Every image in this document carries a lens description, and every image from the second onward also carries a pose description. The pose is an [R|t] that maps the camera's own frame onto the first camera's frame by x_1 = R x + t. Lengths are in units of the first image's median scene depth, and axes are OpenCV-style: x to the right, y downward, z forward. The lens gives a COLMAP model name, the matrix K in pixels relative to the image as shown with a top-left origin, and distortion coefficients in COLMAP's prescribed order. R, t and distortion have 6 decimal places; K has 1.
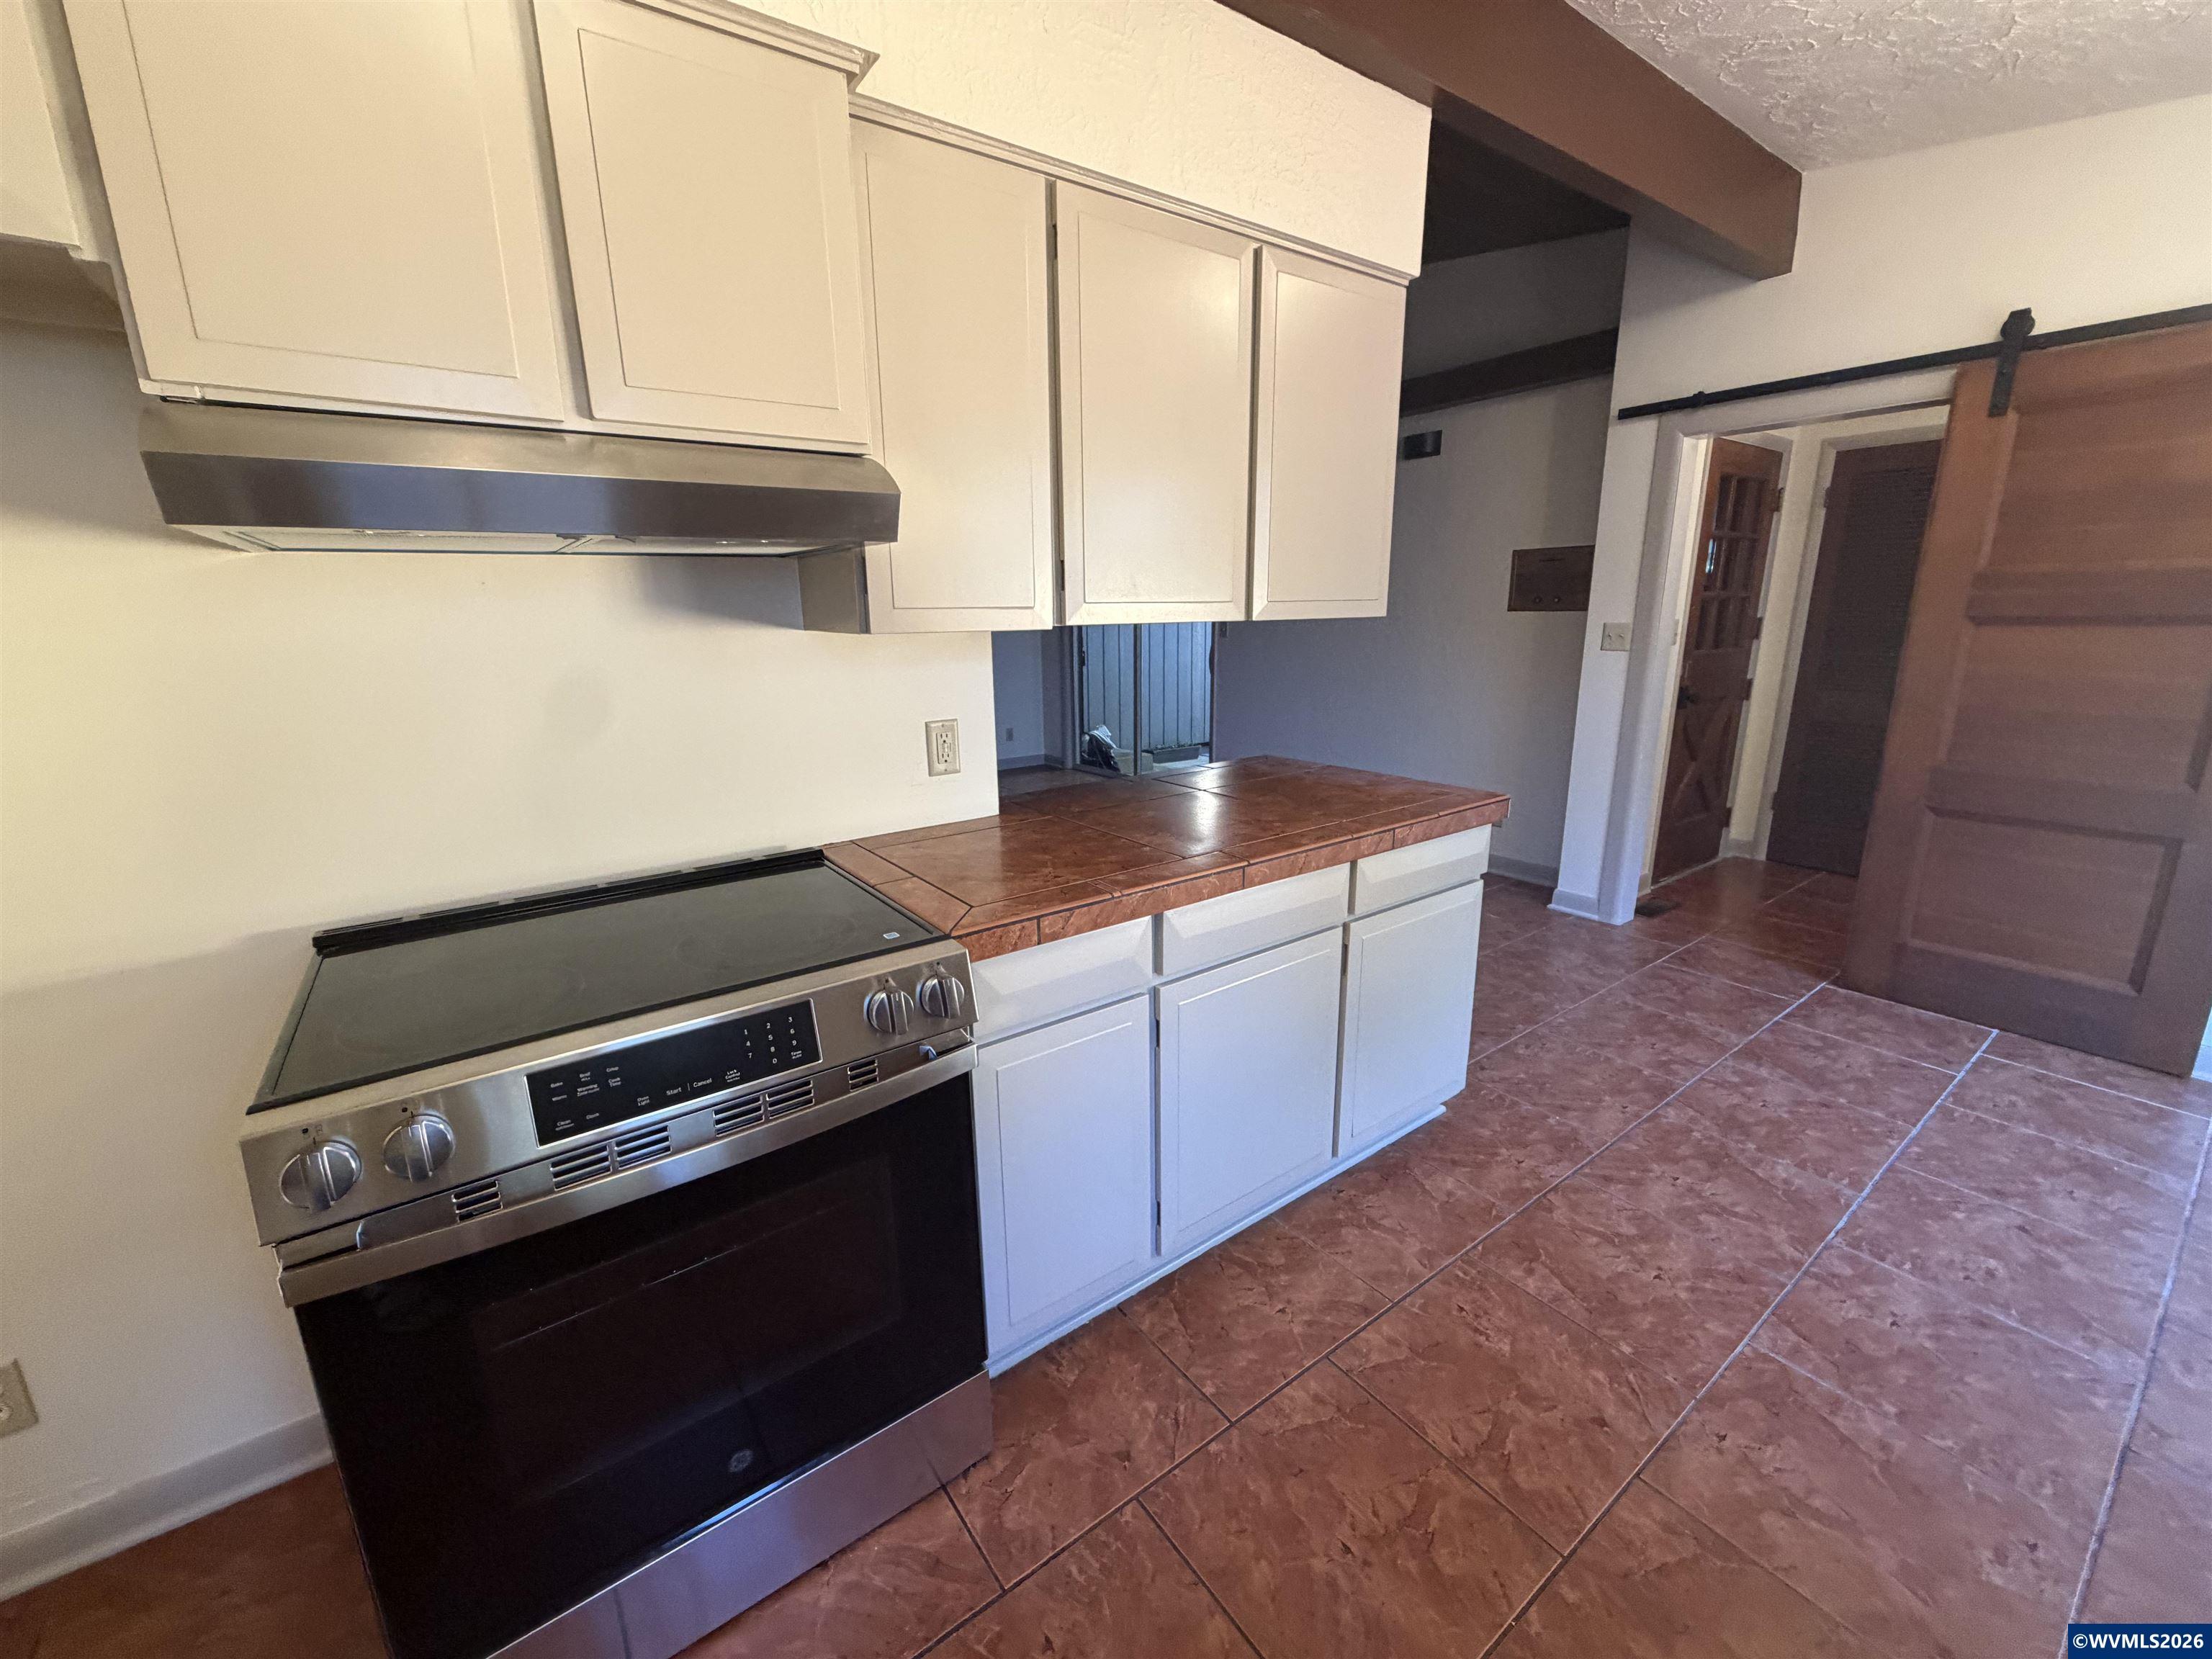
lens RADIAL K [[881.3, 0, 1098.3], [0, 881.3, 827.5], [0, 0, 1]] dist [-0.000905, -0.000234]
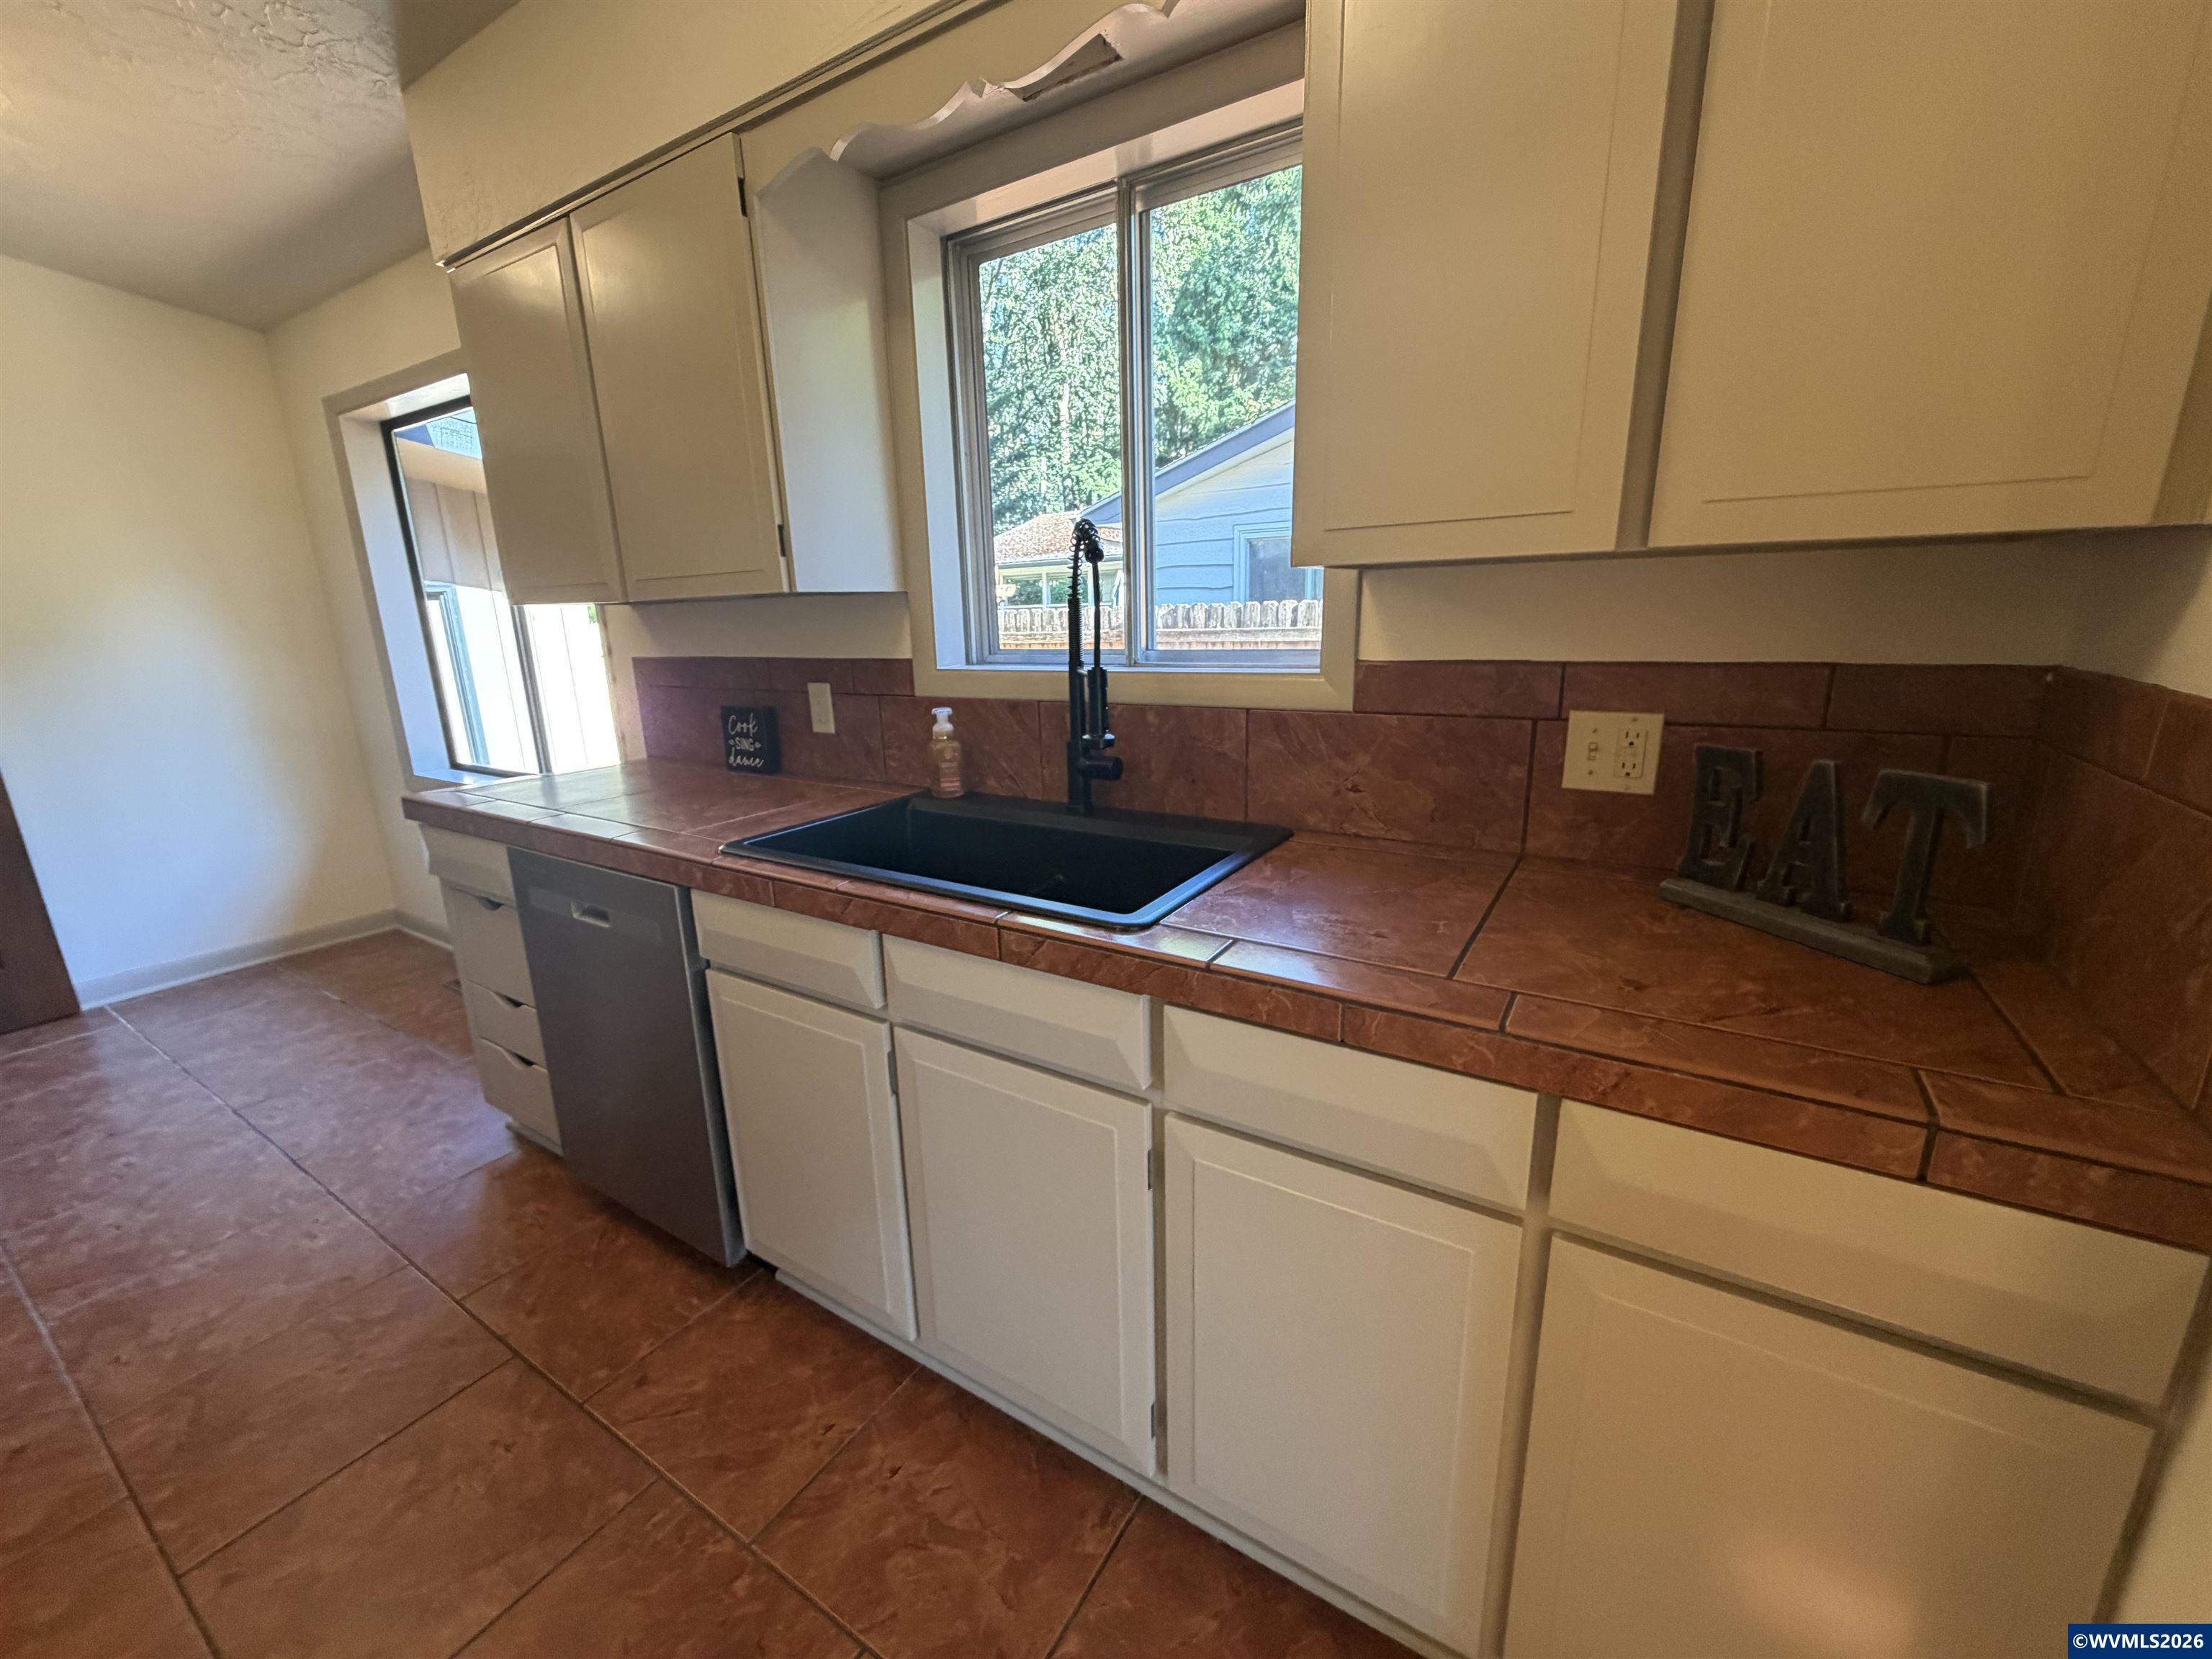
lens RADIAL K [[879.6, 0, 1101.3], [0, 879.6, 825.4], [0, 0, 1]] dist [-0.000359, -0.000157]
pose [[-0.374211, -0.196624, 0.906259, -0.356929], [0.258684, 0.916338, 0.305626, 0.037242], [-0.890533, 0.348803, -0.292040, -0.005258]]
